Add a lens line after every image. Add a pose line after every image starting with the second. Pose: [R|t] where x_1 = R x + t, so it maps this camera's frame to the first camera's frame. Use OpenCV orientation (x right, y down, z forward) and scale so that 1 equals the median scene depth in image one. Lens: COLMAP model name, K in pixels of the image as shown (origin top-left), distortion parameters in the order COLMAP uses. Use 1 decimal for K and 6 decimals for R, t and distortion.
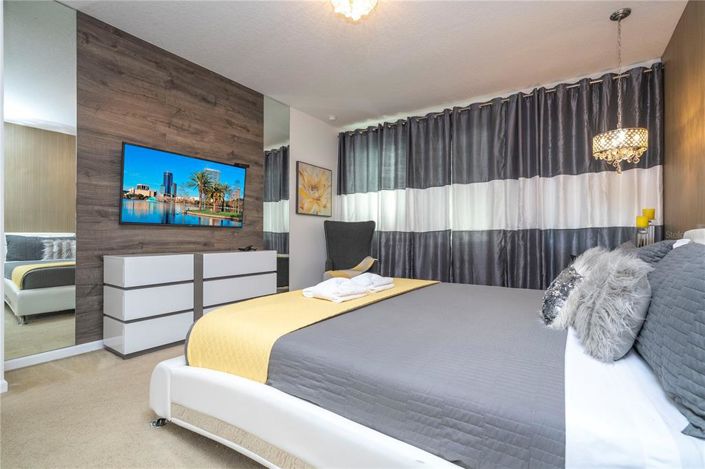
lens RADIAL K [[317.0, 0, 356.6], [0, 317.0, 236.9], [0, 0, 1]] dist [-0.014375, 0.006033]
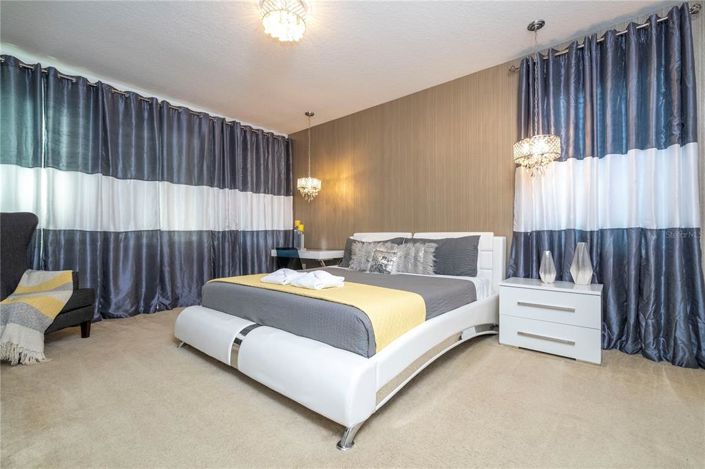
lens RADIAL K [[317.0, 0, 355.5], [0, 317.0, 232.7], [0, 0, 1]] dist [-0.014375, 0.006033]
pose [[0.099138, 0.004385, 0.995064, -0.645000], [0.006877, 0.999963, -0.005092, -0.005463], [-0.995050, 0.007348, 0.099105, 0.373951]]
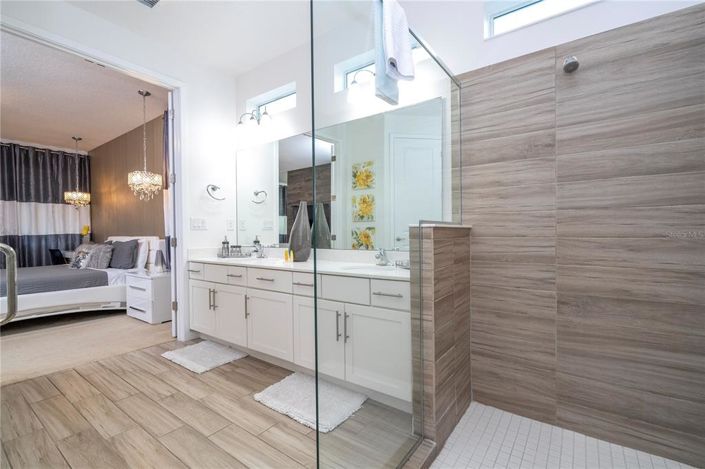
lens RADIAL K [[317.0, 0, 359.2], [0, 317.0, 240.9], [0, 0, 1]] dist [-0.014375, 0.006033]
pose [[0.017307, -0.016744, 0.999710, -0.897523], [0.011321, 0.999799, 0.016549, -0.003079], [-0.999786, 0.011031, 0.017493, -0.676648]]
